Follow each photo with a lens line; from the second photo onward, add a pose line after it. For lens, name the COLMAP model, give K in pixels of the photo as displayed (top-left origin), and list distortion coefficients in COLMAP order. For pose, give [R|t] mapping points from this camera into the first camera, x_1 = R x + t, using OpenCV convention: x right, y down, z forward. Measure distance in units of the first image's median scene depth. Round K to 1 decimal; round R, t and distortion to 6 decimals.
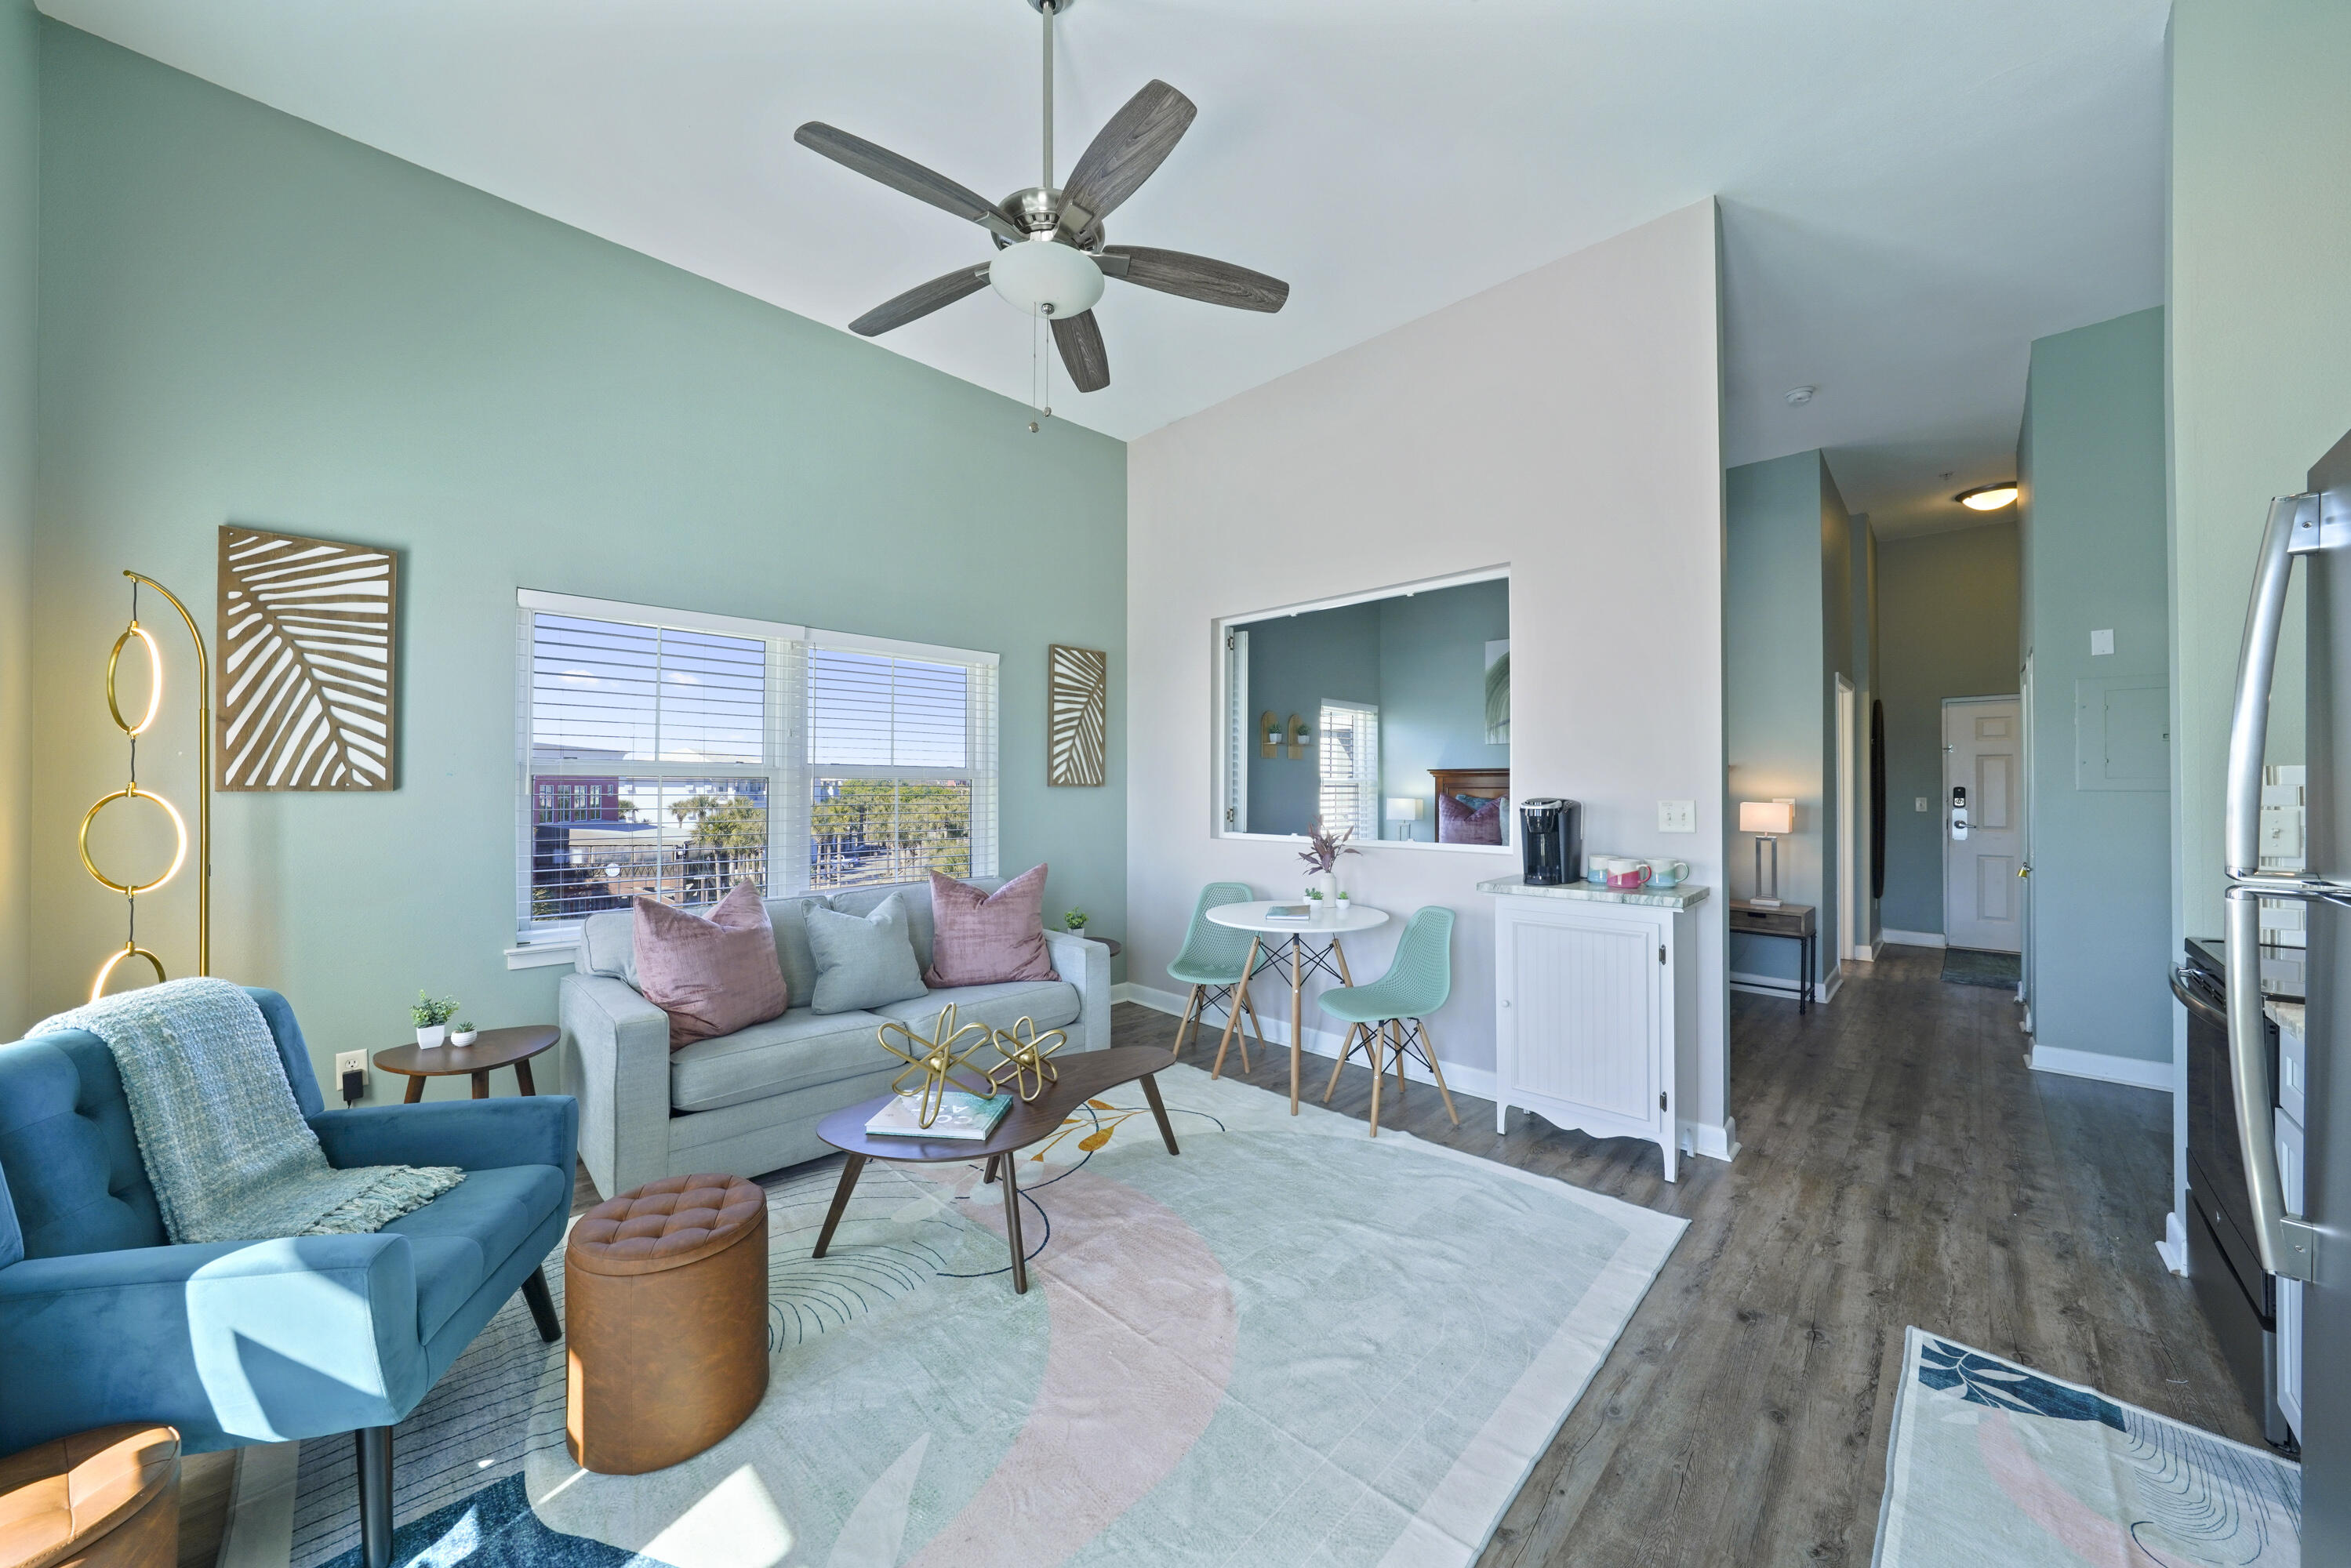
lens RADIAL K [[829.7, 0, 1171.6], [0, 829.7, 780.2], [0, 0, 1]] dist [-0.027027, 0.005888]
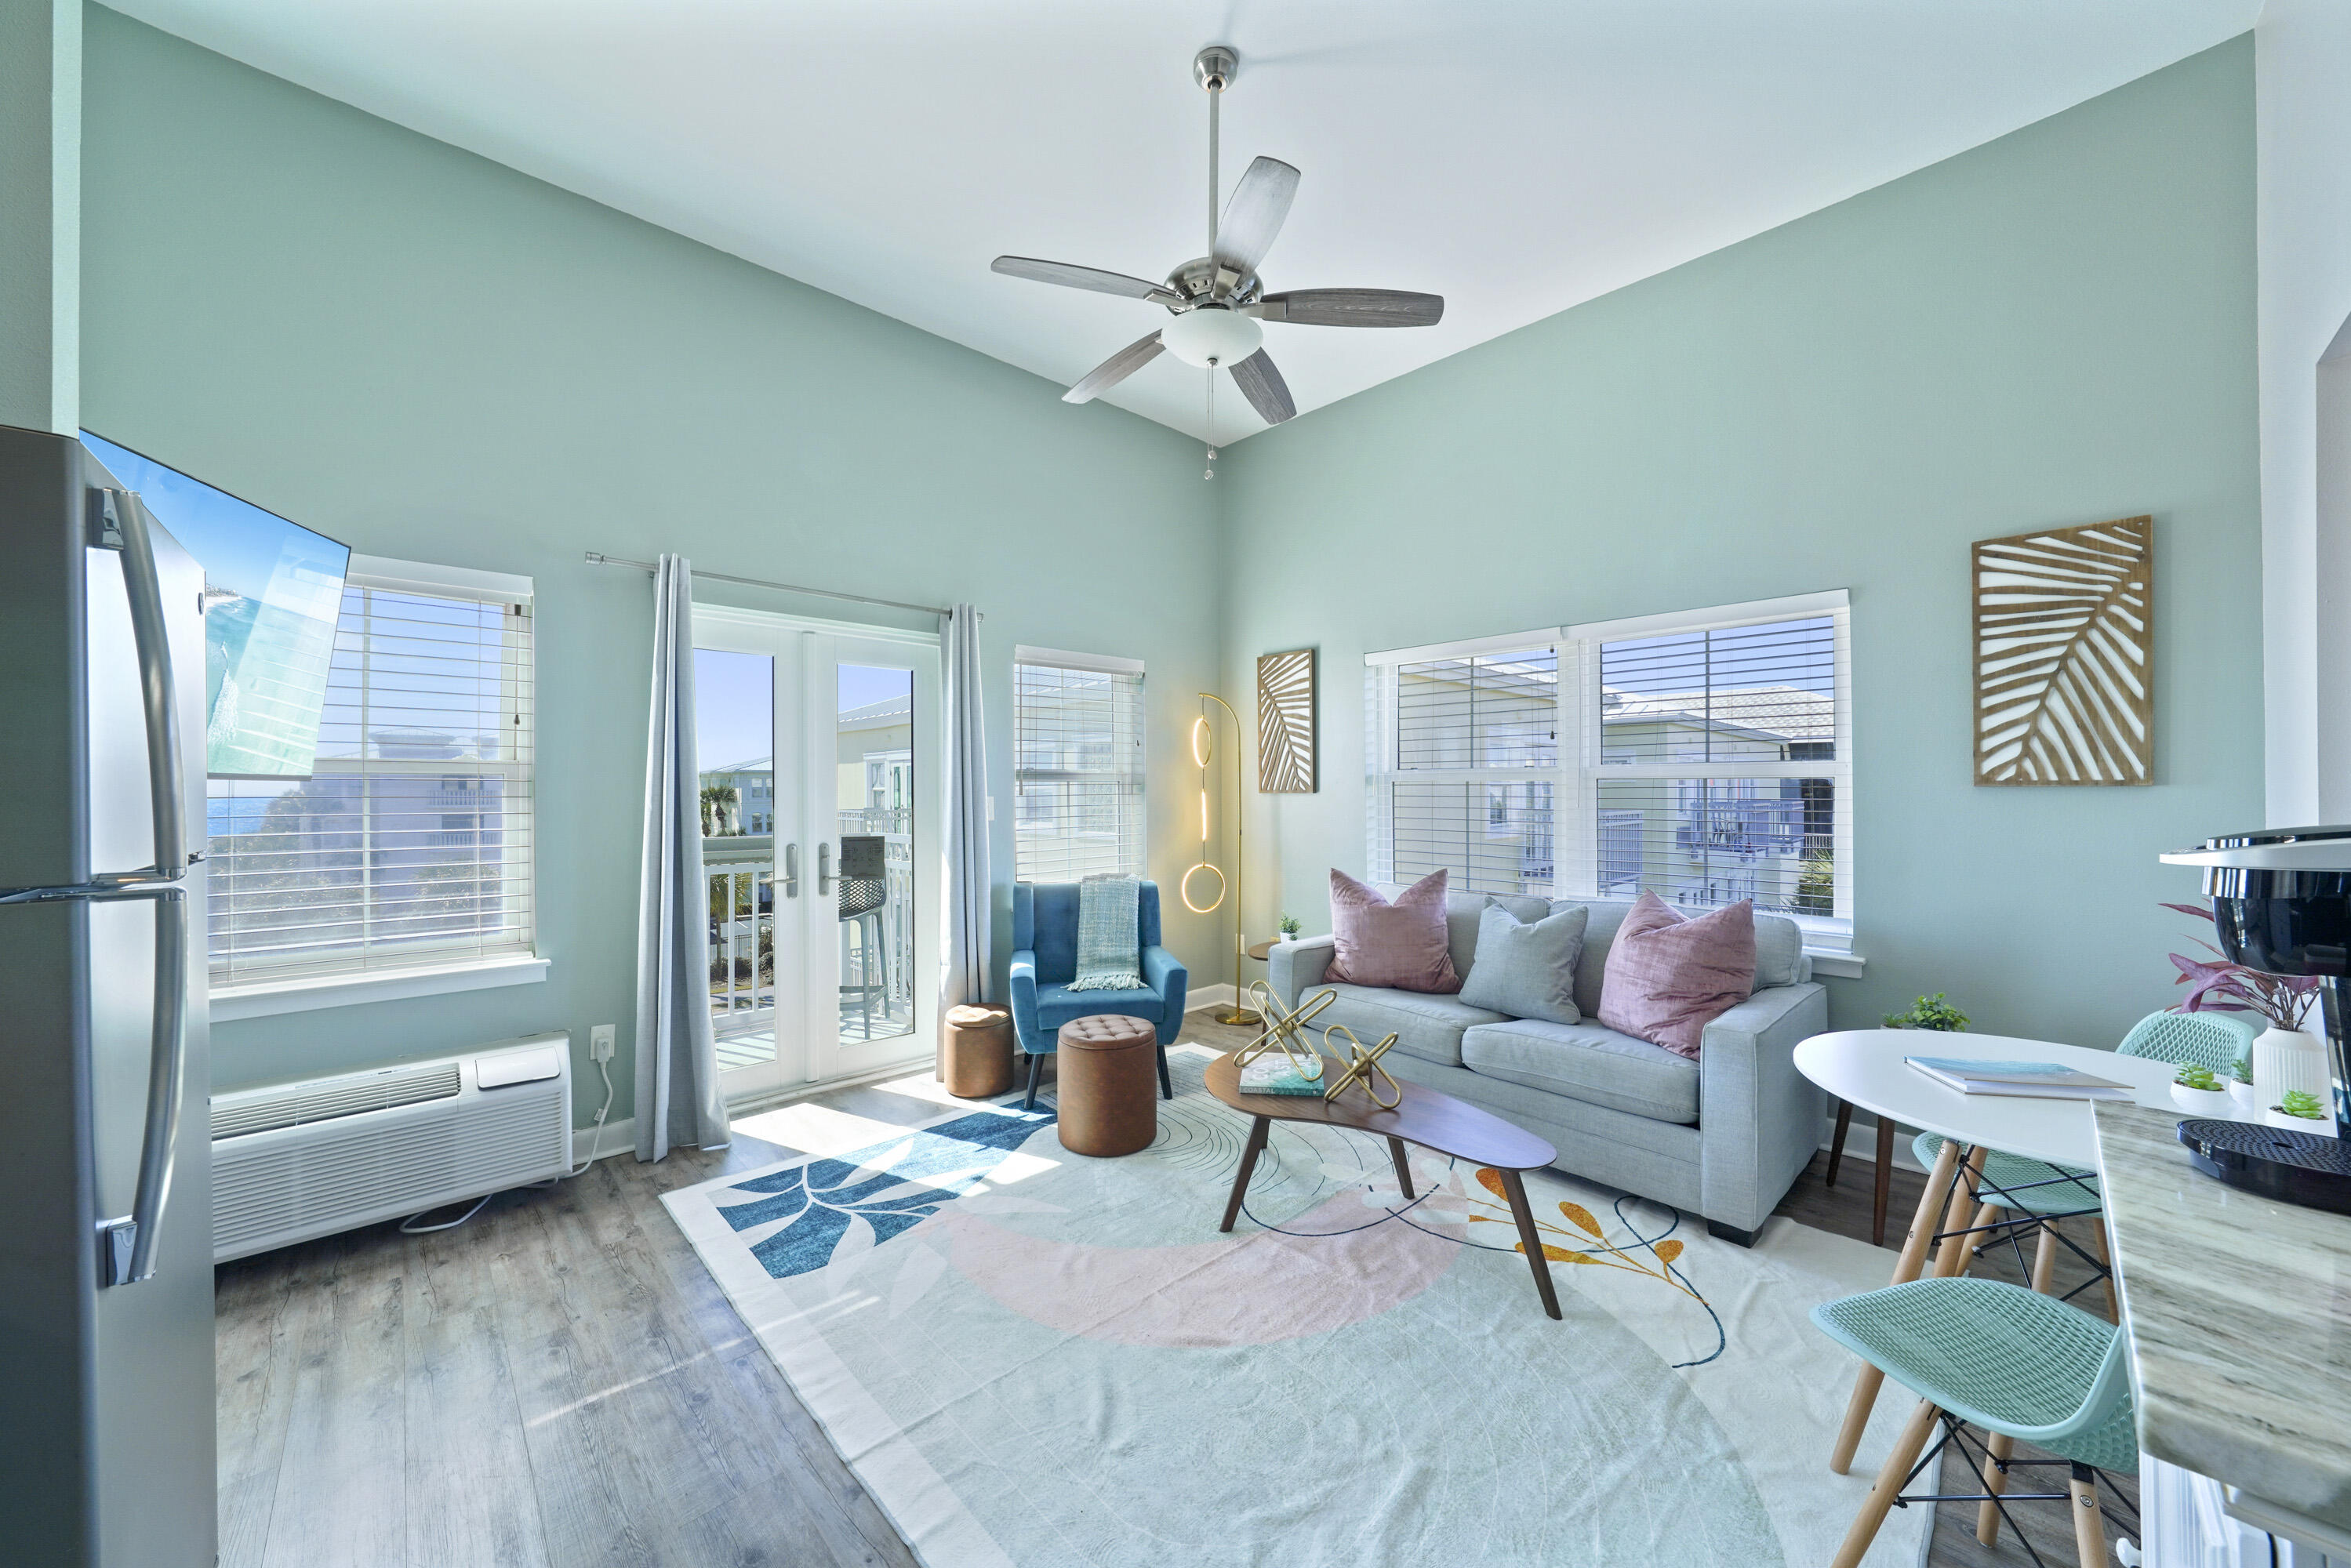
lens RADIAL K [[847.9, 0, 1171.3], [0, 847.9, 787.1], [0, 0, 1]] dist [-0.020689, 0.000551]
pose [[-0.041368, -0.005788, -0.999127, 0.727641], [0.012519, 0.999902, -0.006311, 0.007738], [0.999066, -0.012769, -0.041291, 0.717104]]
